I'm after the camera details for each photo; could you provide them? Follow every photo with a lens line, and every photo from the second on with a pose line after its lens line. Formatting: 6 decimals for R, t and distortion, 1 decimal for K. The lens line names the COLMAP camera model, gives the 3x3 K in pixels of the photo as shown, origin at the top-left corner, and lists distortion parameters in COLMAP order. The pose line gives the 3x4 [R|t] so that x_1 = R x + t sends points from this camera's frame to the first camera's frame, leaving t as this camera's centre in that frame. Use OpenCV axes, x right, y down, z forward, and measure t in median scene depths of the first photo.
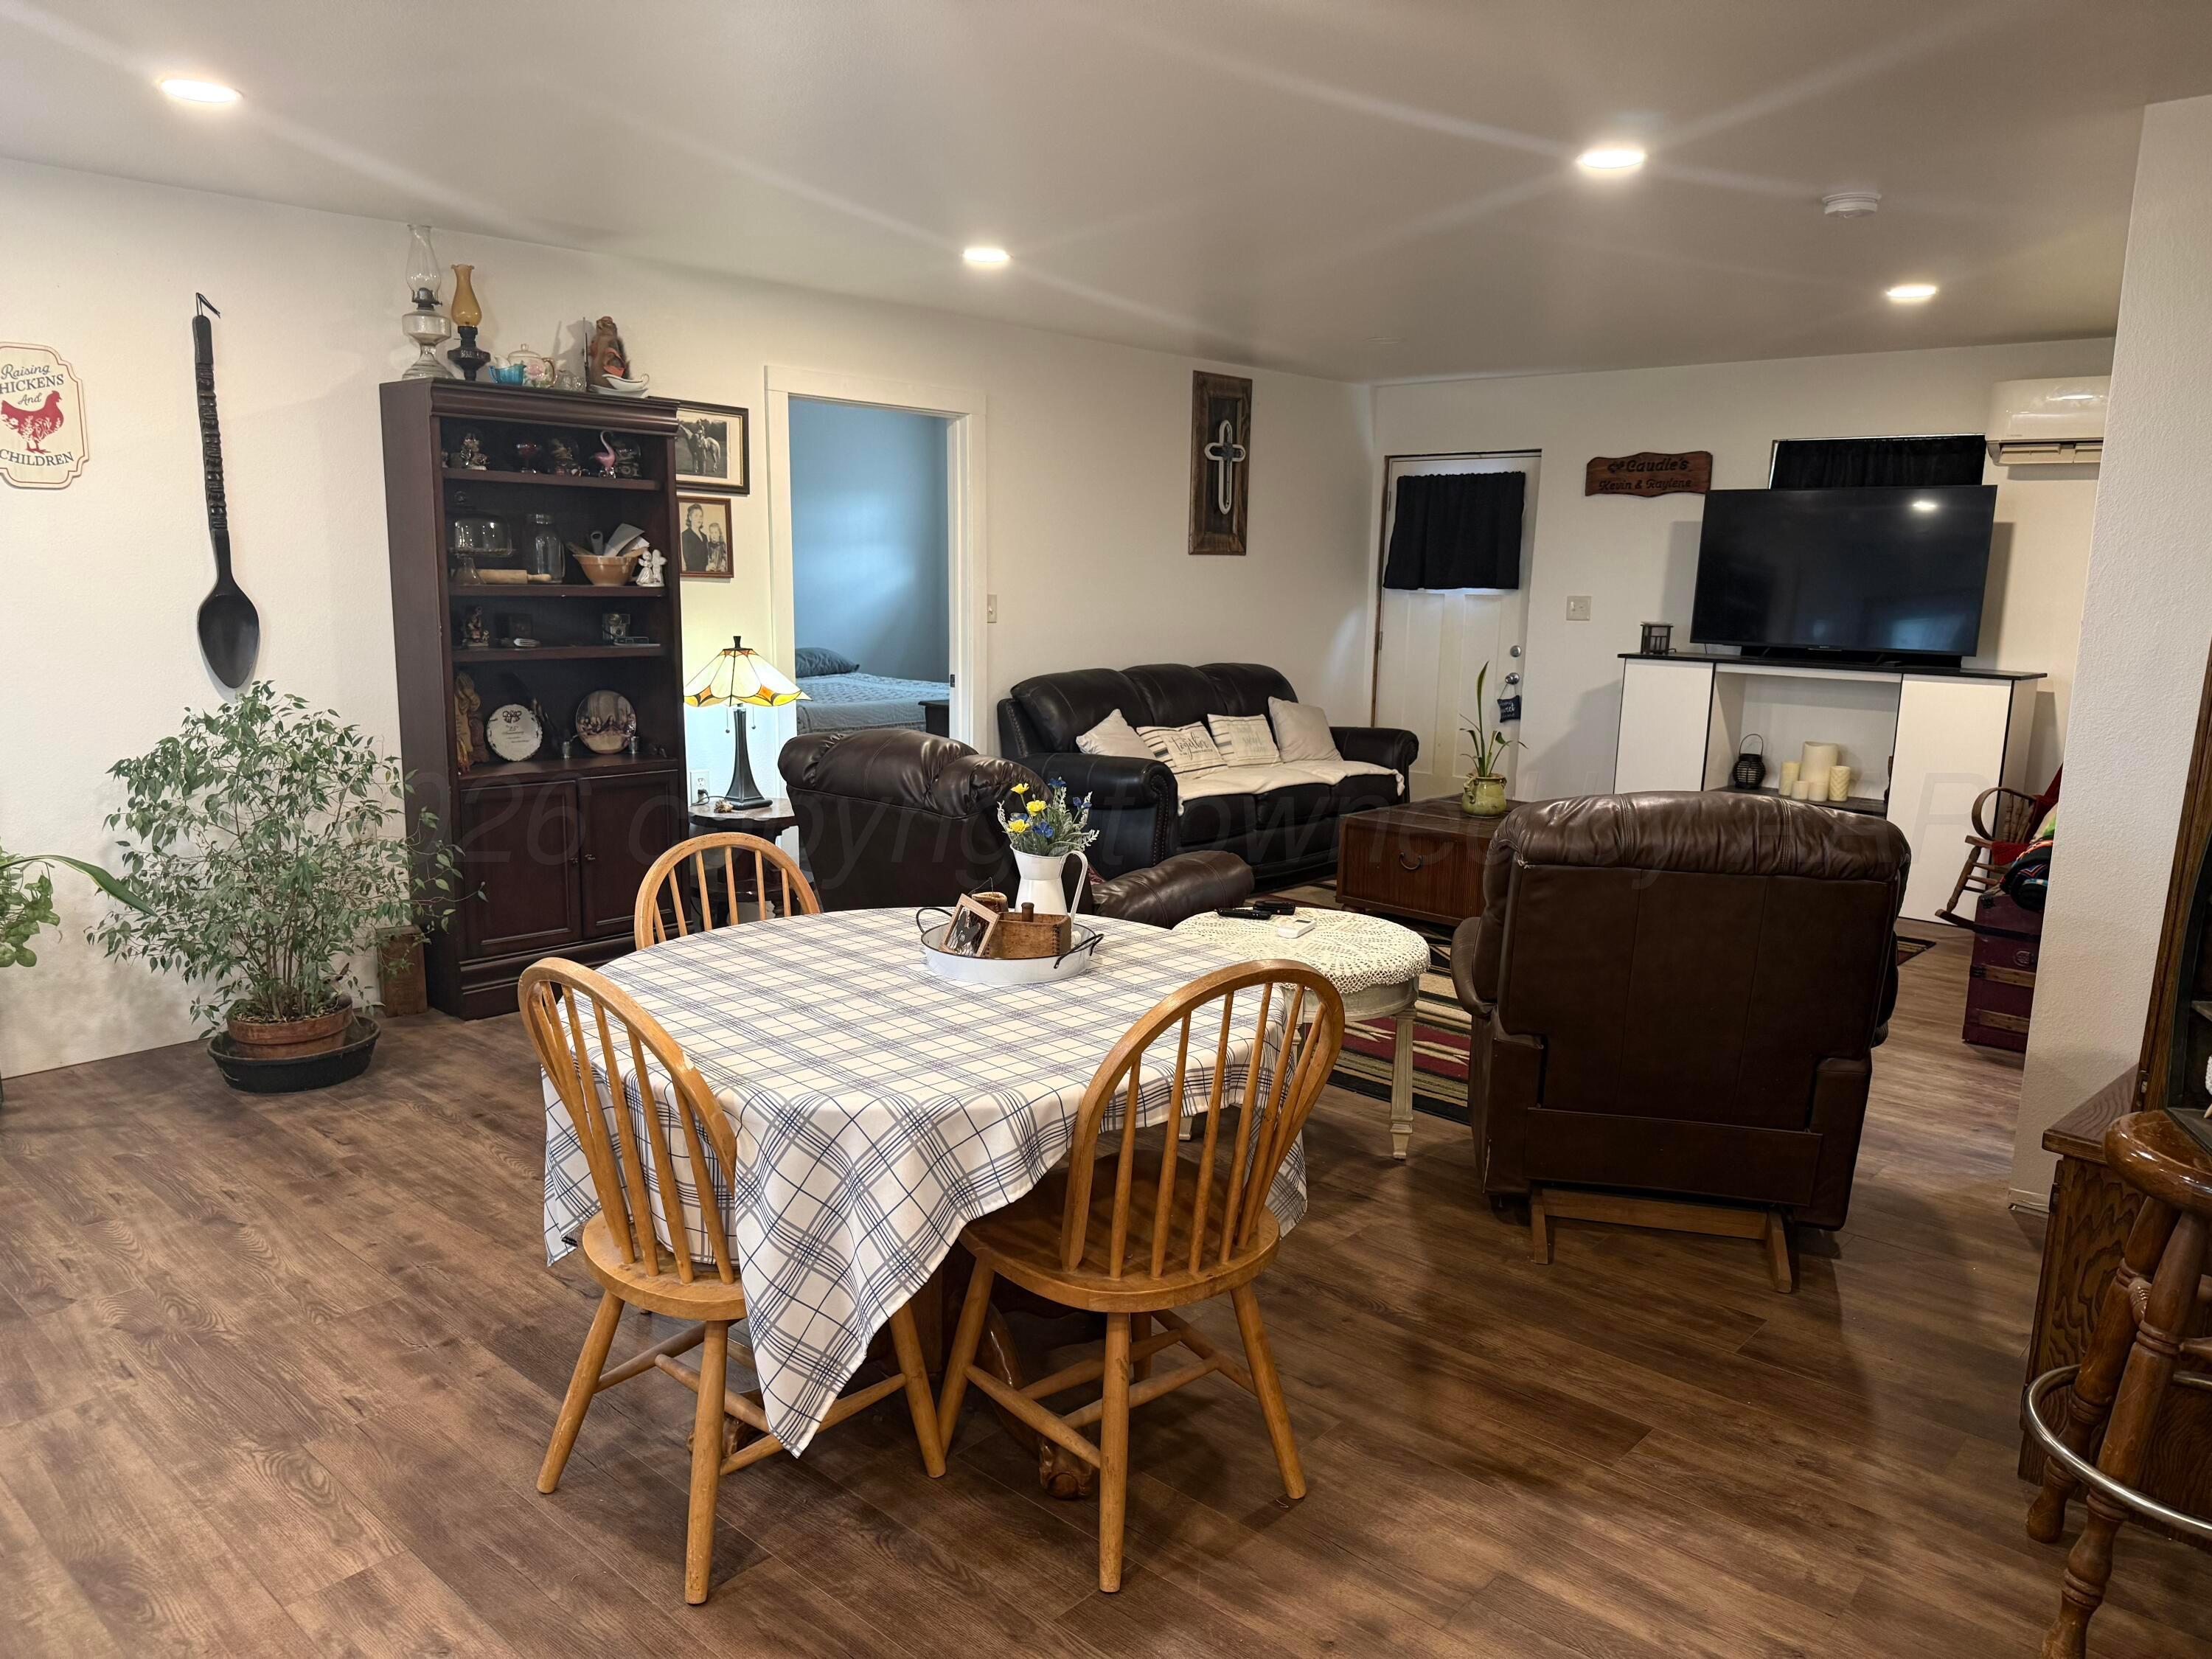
lens RADIAL K [[1534.0, 0, 1106.0], [0, 1534.0, 829.5], [0, 0, 1]] dist [0.028838, -0.028433]
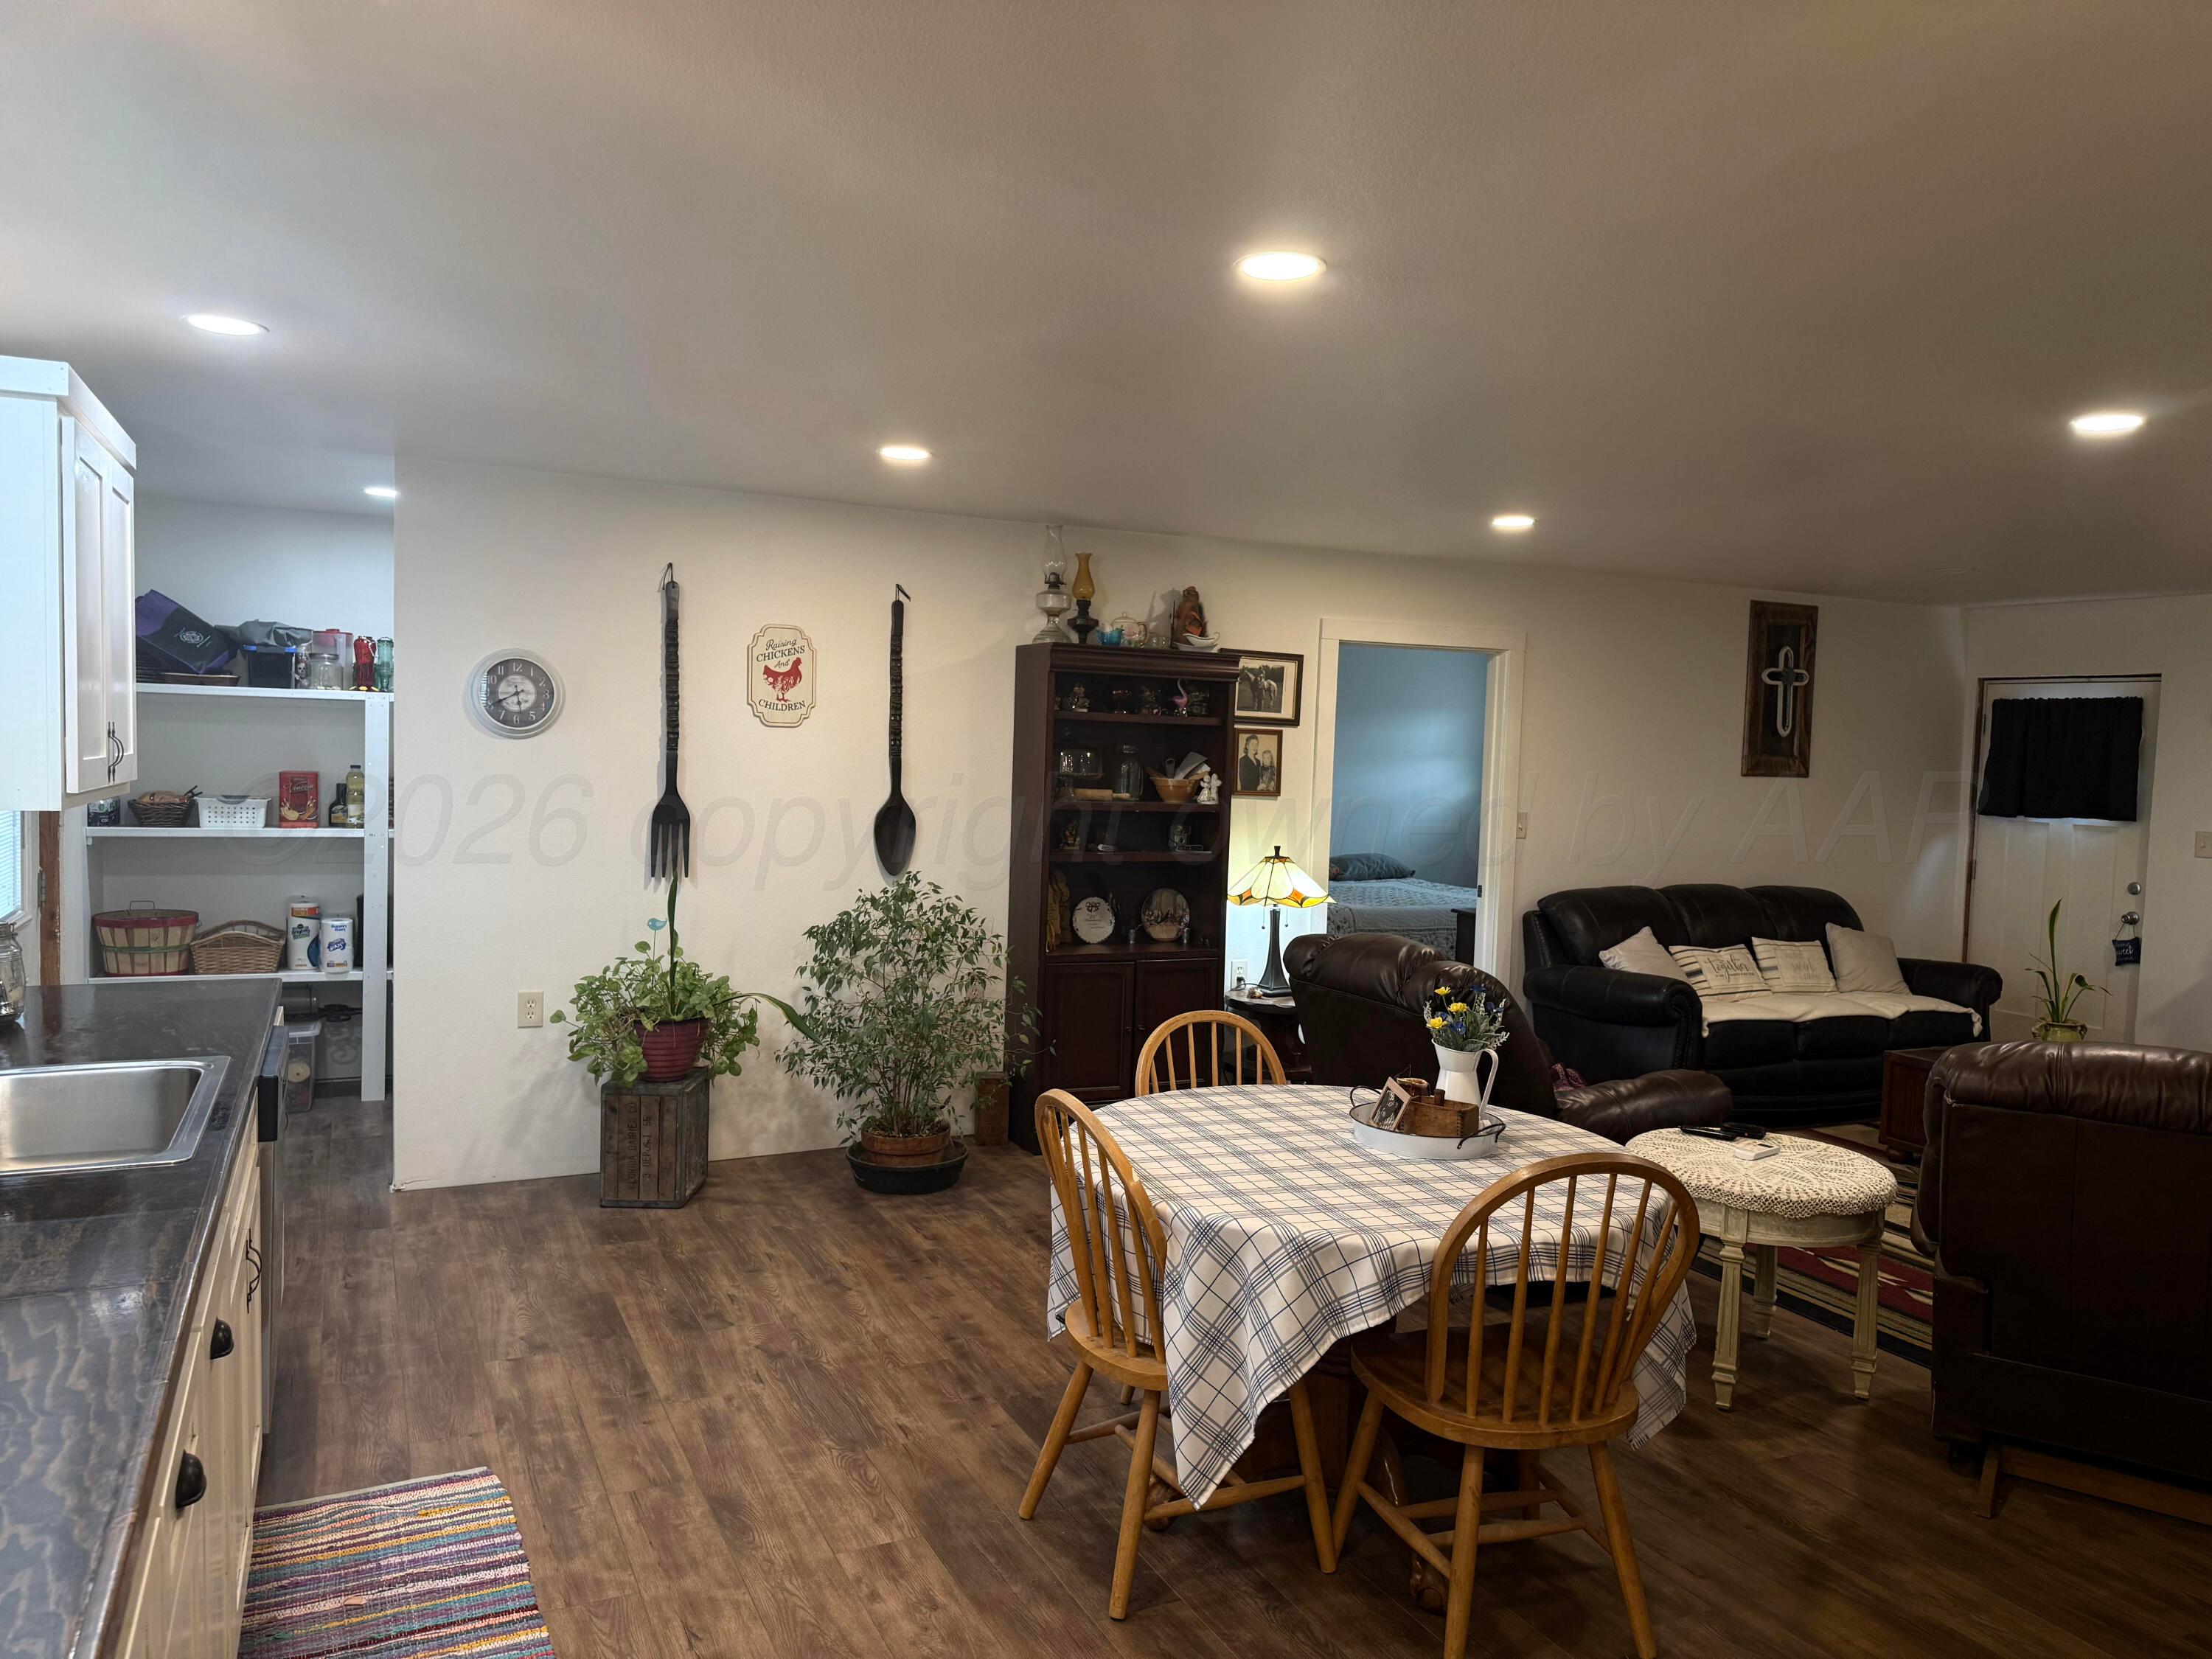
lens RADIAL K [[1538.9, 0, 1164.8], [0, 1538.9, 833.2], [0, 0, 1]] dist [0.191777, -0.332415]
pose [[0.936607, 0.035128, -0.348617, 0.118999], [-0.078133, 0.990848, -0.110074, -0.000299], [0.341560, 0.130335, 0.930779, -0.165452]]
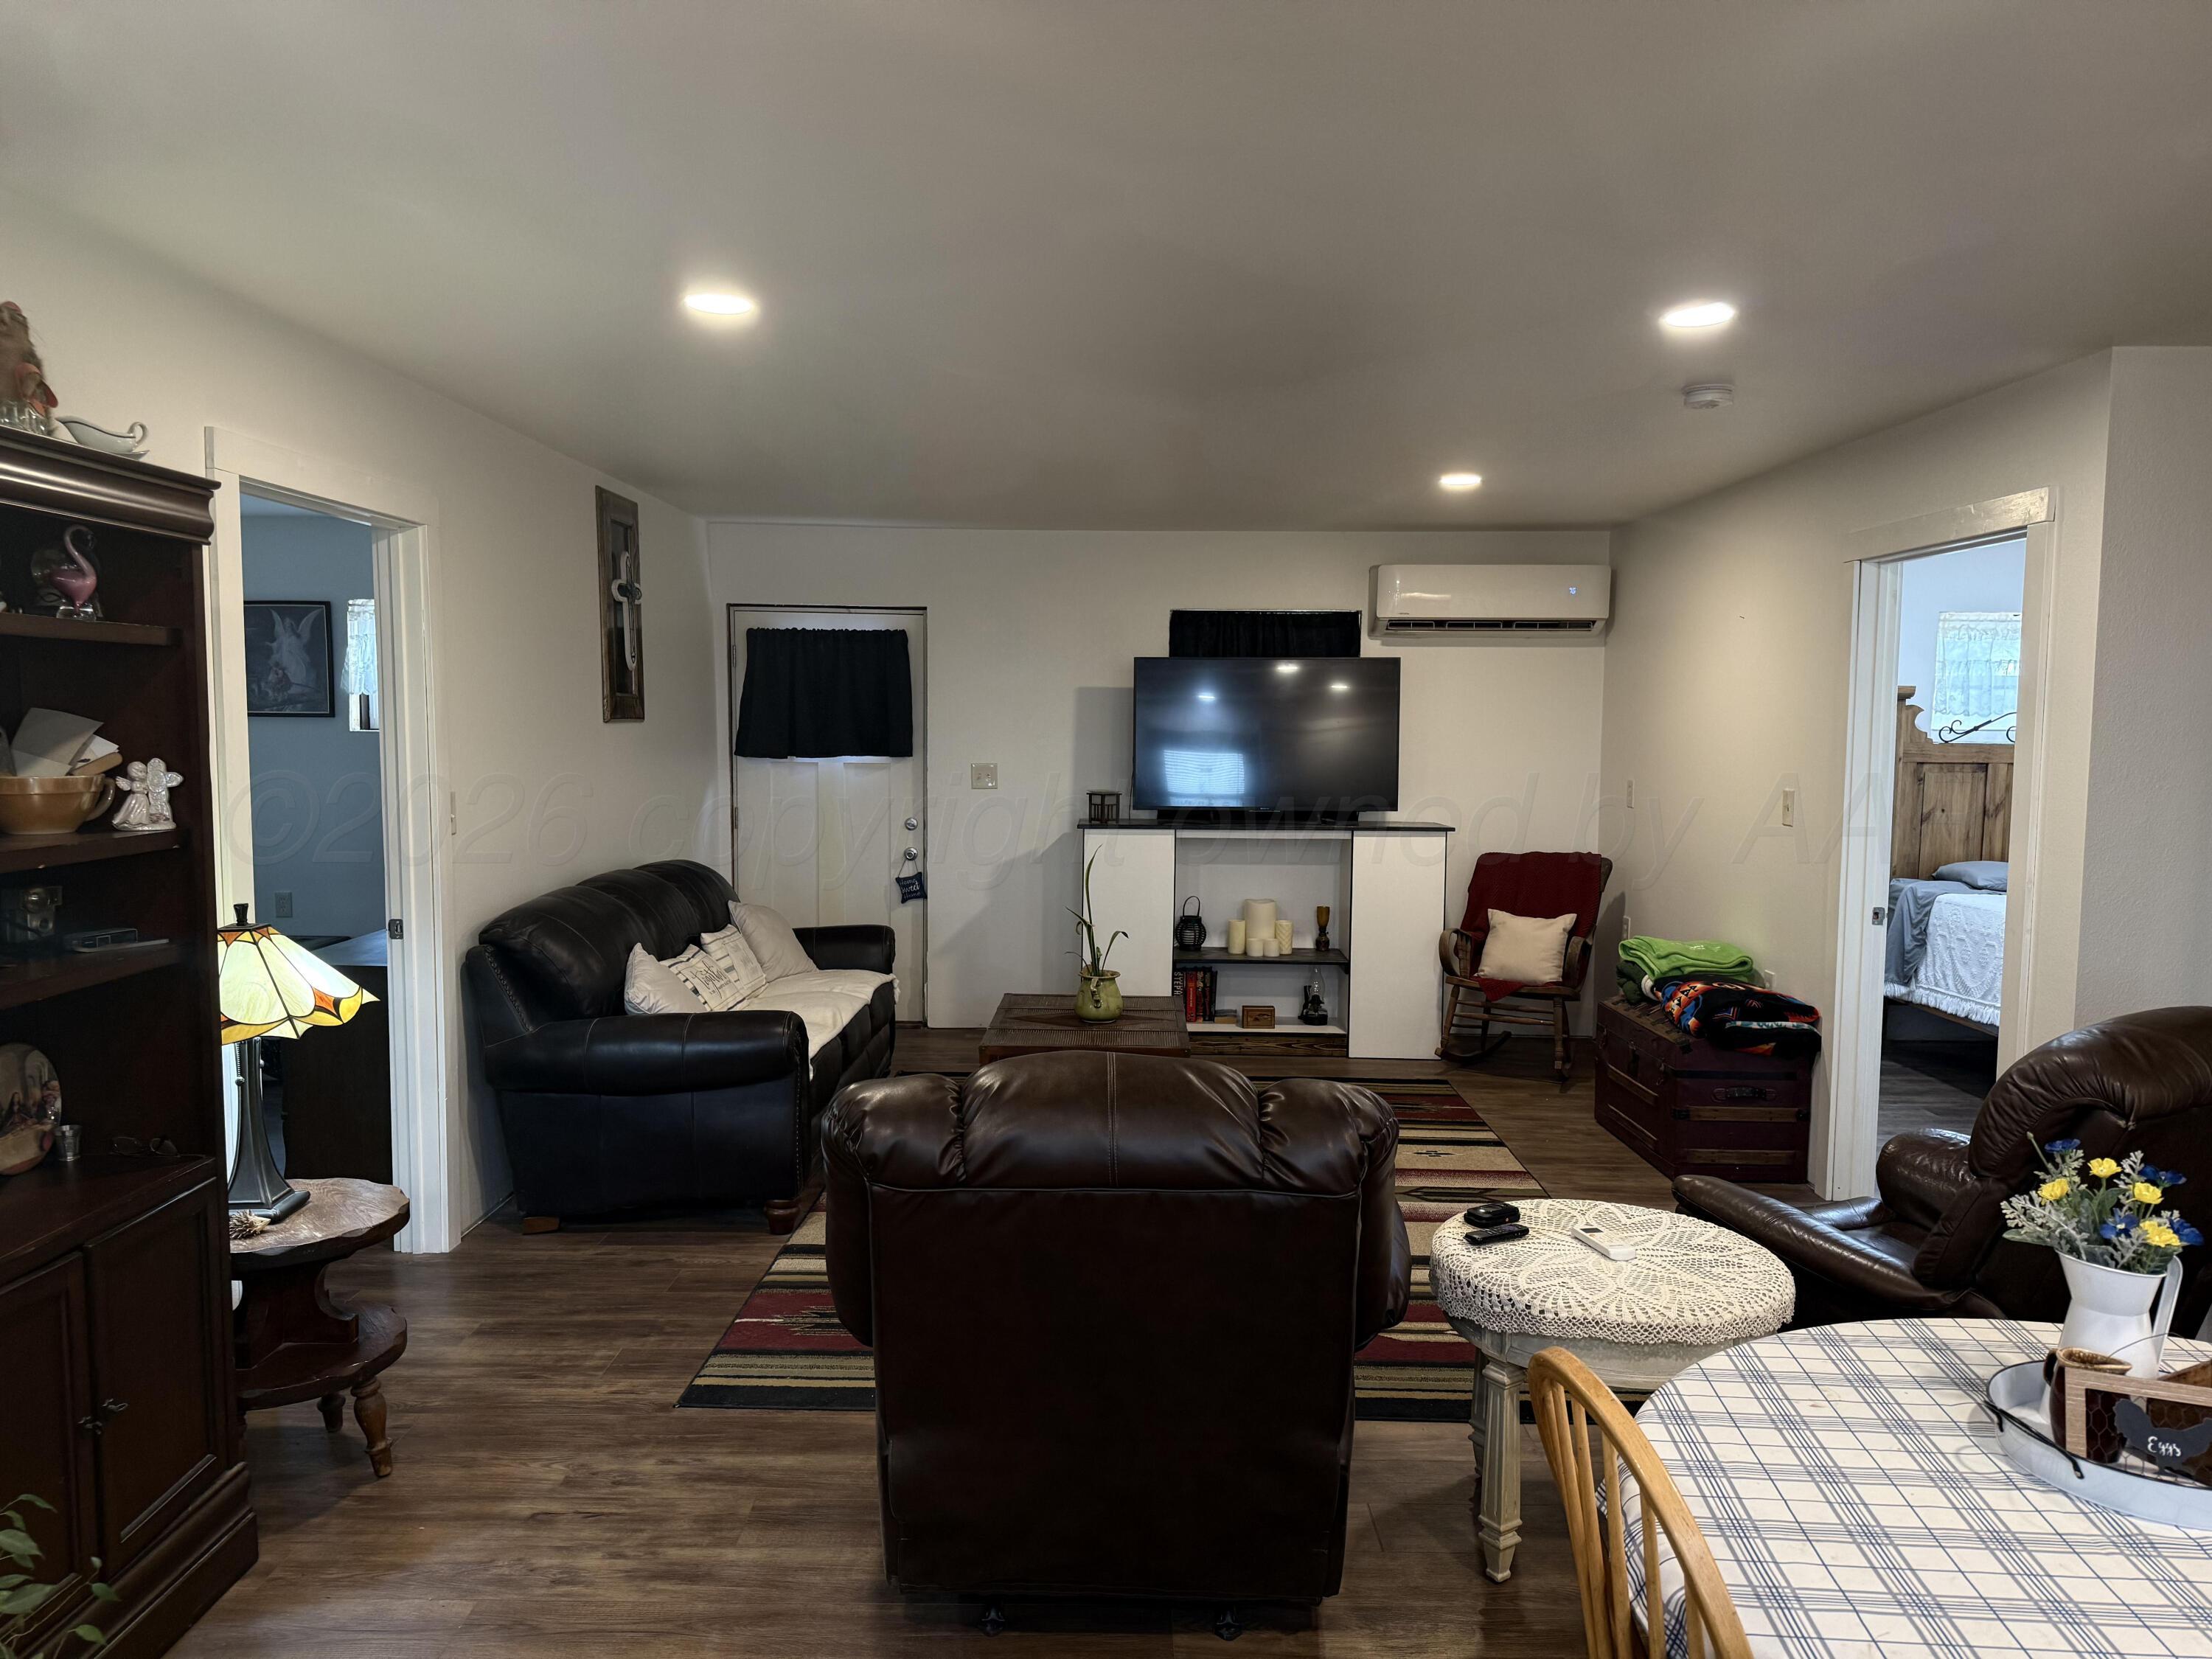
lens RADIAL K [[1536.6, 0, 1100.9], [0, 1536.6, 833.1], [0, 0, 1]] dist [0.295254, -0.326161]
pose [[0.756217, -0.061227, 0.651449, -0.525615], [0.117186, 0.992188, -0.042779, -0.123870], [-0.643741, 0.108691, 0.757485, 0.494700]]
